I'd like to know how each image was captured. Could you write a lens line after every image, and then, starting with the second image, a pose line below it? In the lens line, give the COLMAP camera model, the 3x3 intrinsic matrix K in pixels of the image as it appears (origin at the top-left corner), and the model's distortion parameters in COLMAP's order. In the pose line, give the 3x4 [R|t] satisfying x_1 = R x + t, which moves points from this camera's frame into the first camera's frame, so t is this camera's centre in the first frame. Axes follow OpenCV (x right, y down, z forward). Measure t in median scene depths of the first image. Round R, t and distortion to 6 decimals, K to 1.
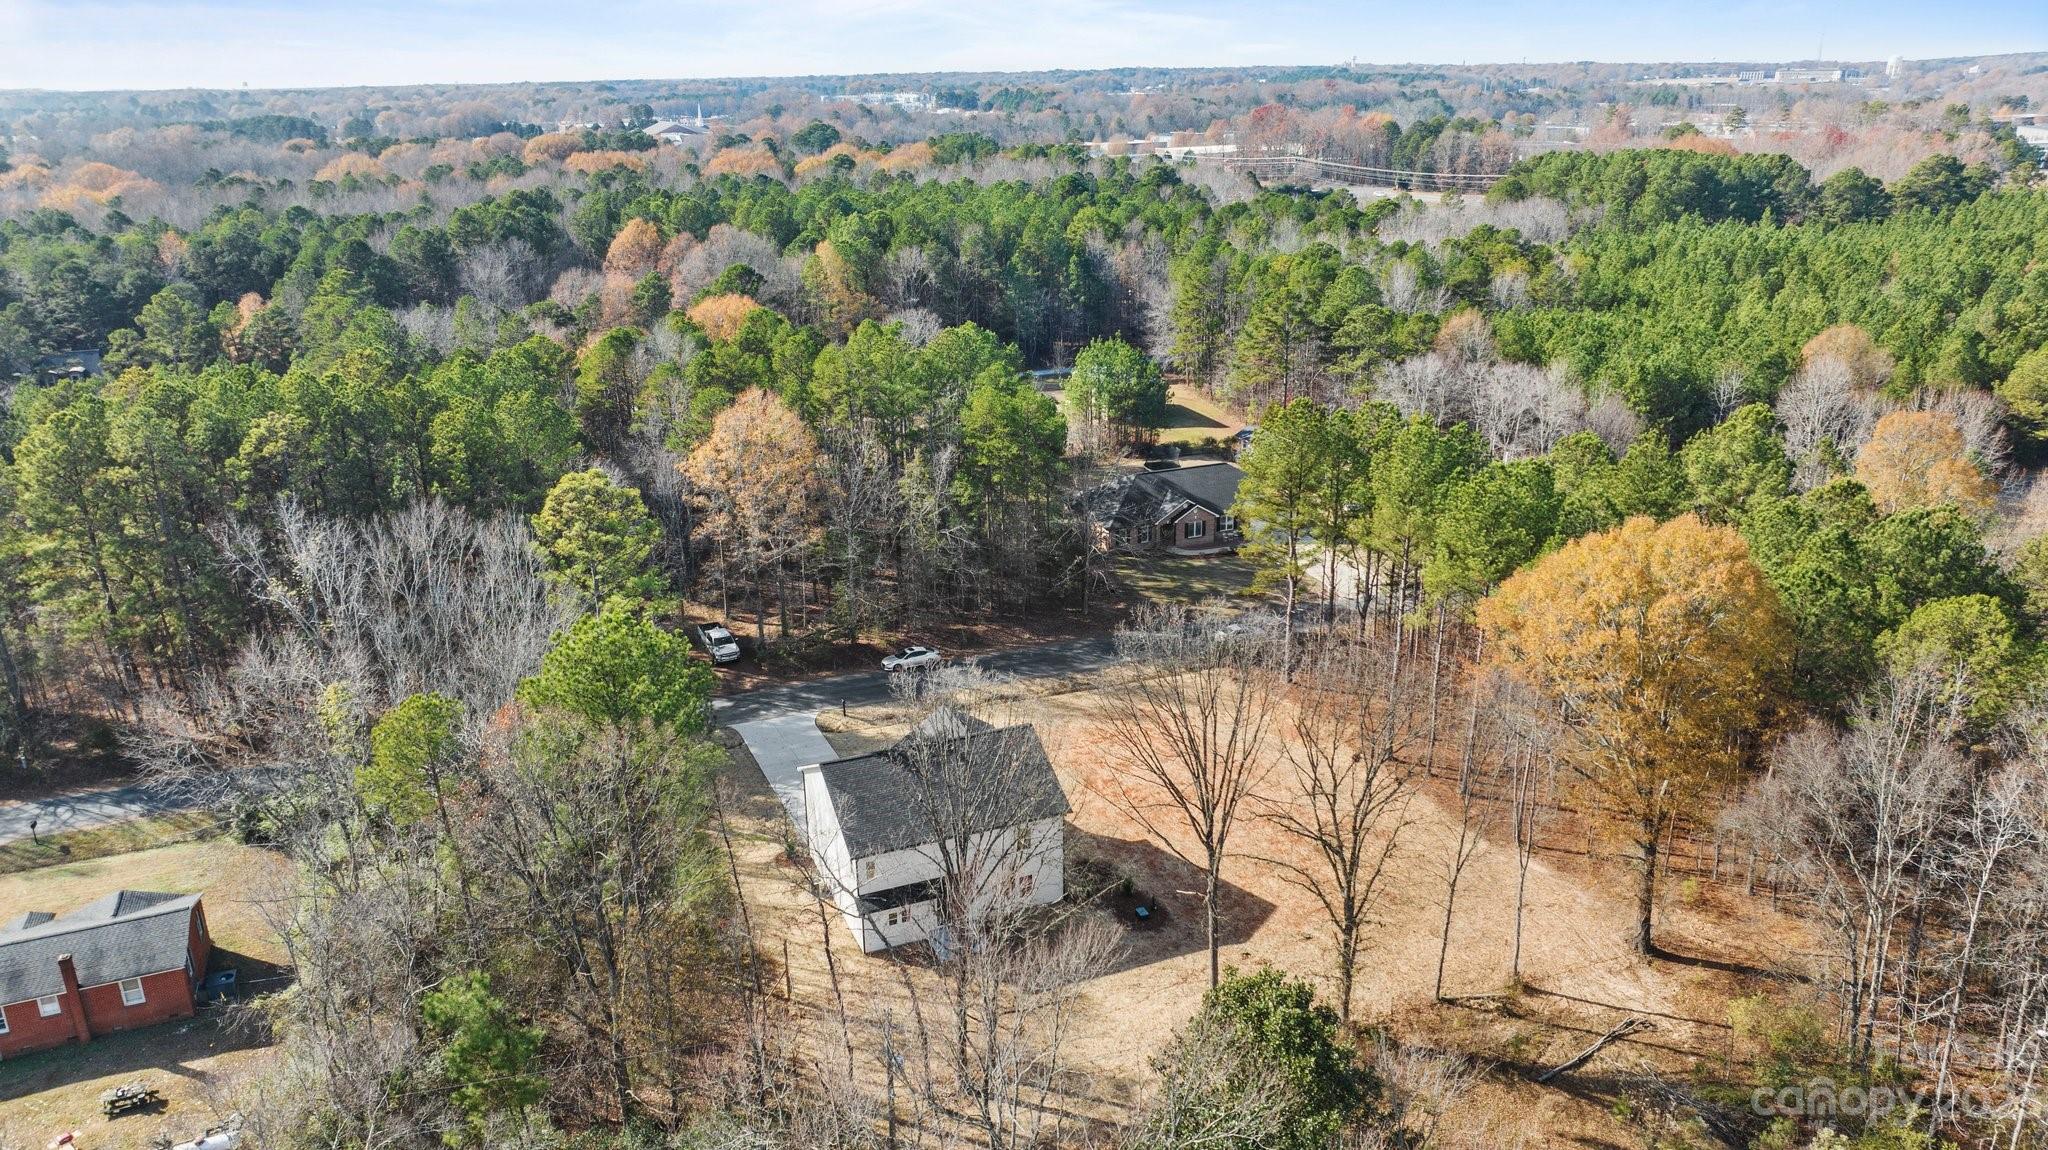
lens RADIAL K [[1499.5, 0, 1024.0], [0, 1499.5, 575.0], [0, 0, 1]] dist [-0.027873, -0.000177]
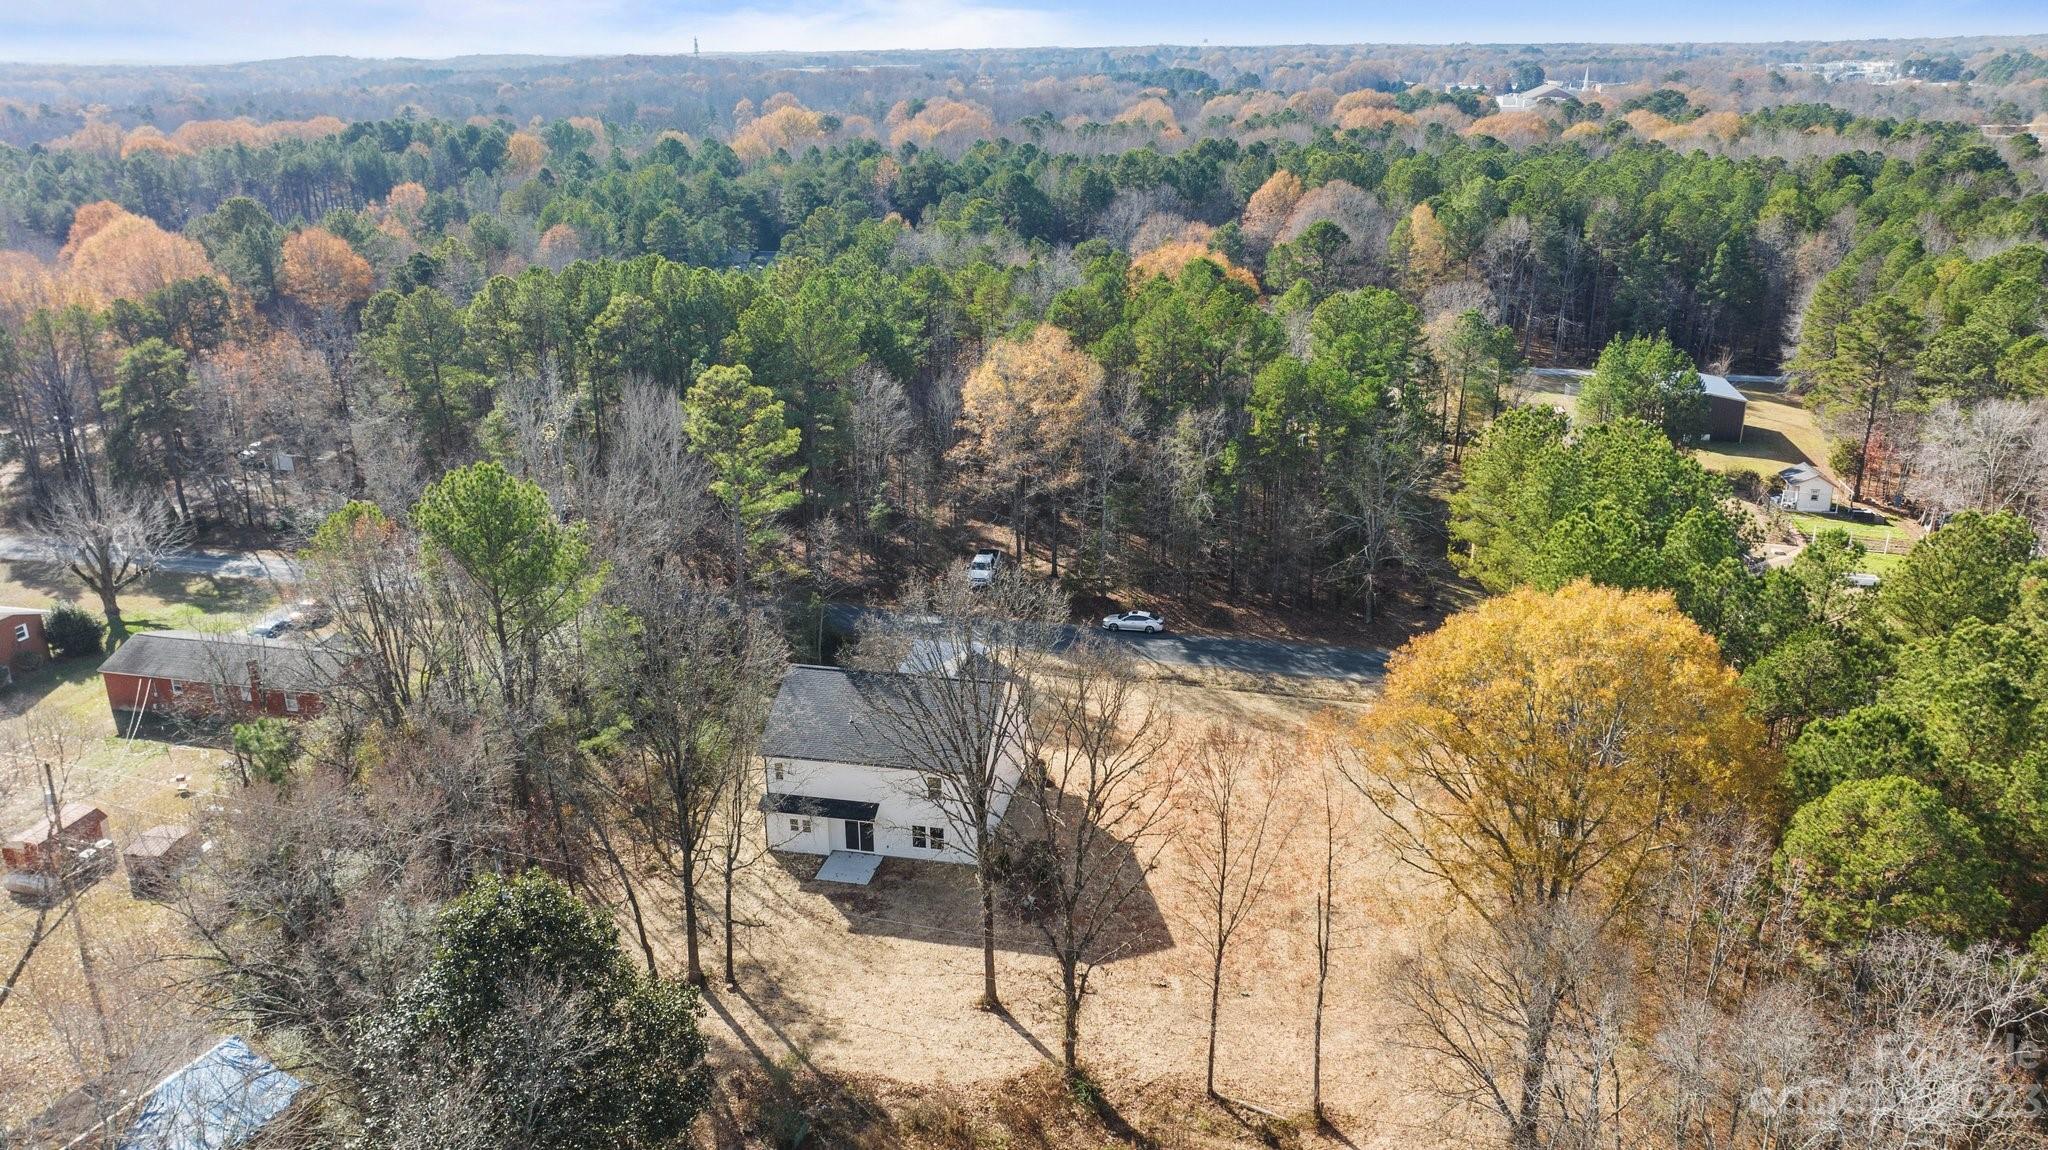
lens RADIAL K [[1499.5, 0, 1024.0], [0, 1499.5, 575.0], [0, 0, 1]] dist [-0.027873, -0.000177]
pose [[0.808576, 0.200590, -0.553144, 0.393546], [-0.189238, 0.978802, 0.078326, -0.034869], [0.557130, 0.041344, 0.829395, 0.147813]]
